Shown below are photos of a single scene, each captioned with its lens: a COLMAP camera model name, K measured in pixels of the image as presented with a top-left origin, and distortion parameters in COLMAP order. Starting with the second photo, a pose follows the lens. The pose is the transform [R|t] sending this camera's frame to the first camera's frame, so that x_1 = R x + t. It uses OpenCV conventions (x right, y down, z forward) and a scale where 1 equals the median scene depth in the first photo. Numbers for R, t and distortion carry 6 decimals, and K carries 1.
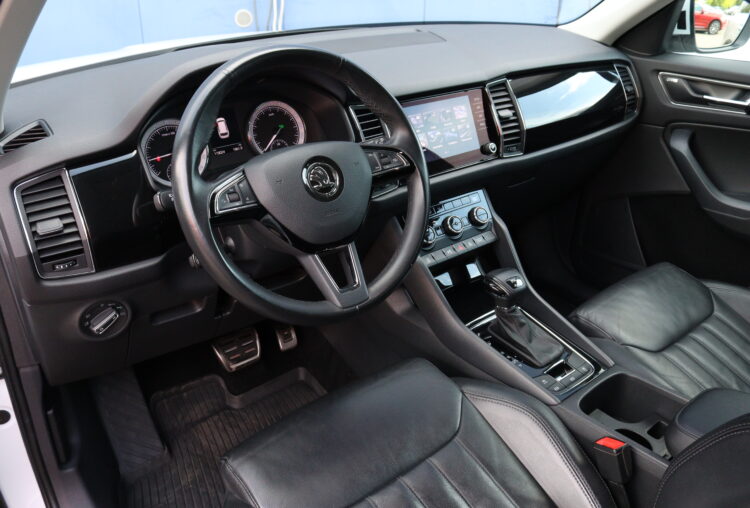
lens RADIAL K [[621.0, 0, 375.0], [0, 621.0, 254.0], [0, 0, 1]] dist [-0.176282, 0.155808]
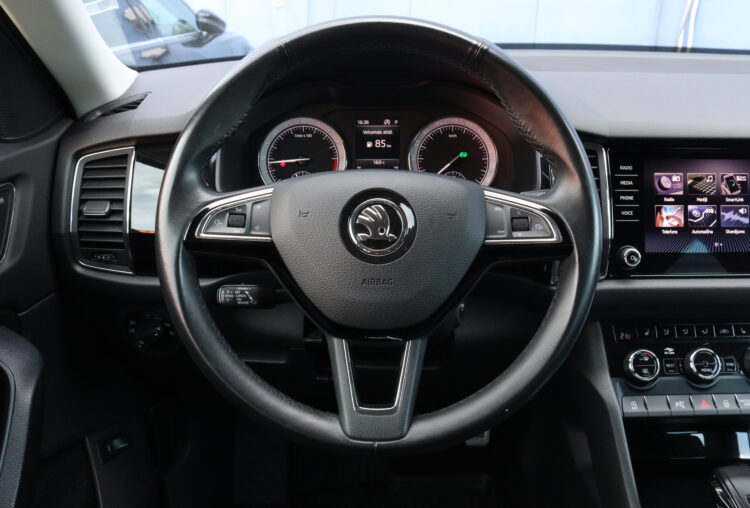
lens RADIAL K [[621.0, 0, 375.0], [0, 621.0, 254.0], [0, 0, 1]] dist [-0.176282, 0.155808]
pose [[0.784741, 0.234744, -0.573653, 0.218305], [-0.279148, 0.960184, 0.011049, -0.079878], [0.553406, 0.151463, 0.819024, 0.393836]]
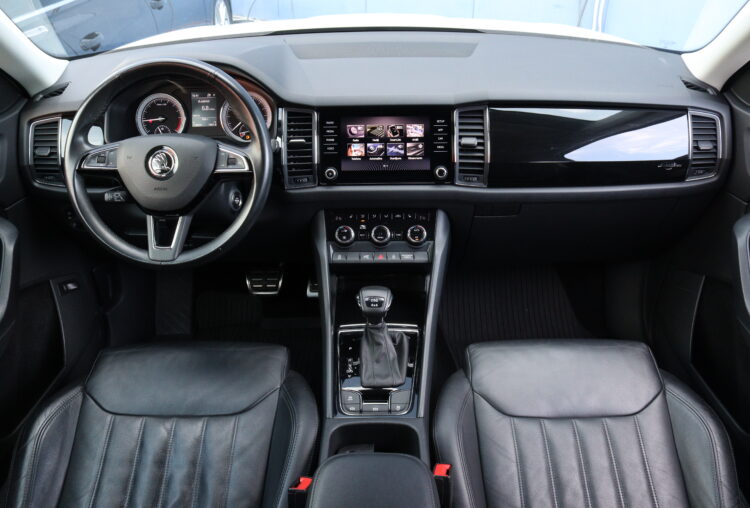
lens RADIAL K [[621.0, 0, 375.0], [0, 621.0, 254.0], [0, 0, 1]] dist [-0.176282, 0.155808]
pose [[0.781847, 0.316608, -0.537098, 0.826223], [-0.274324, 0.948290, 0.159667, -0.215158], [0.559876, 0.022503, 0.828271, 0.141421]]
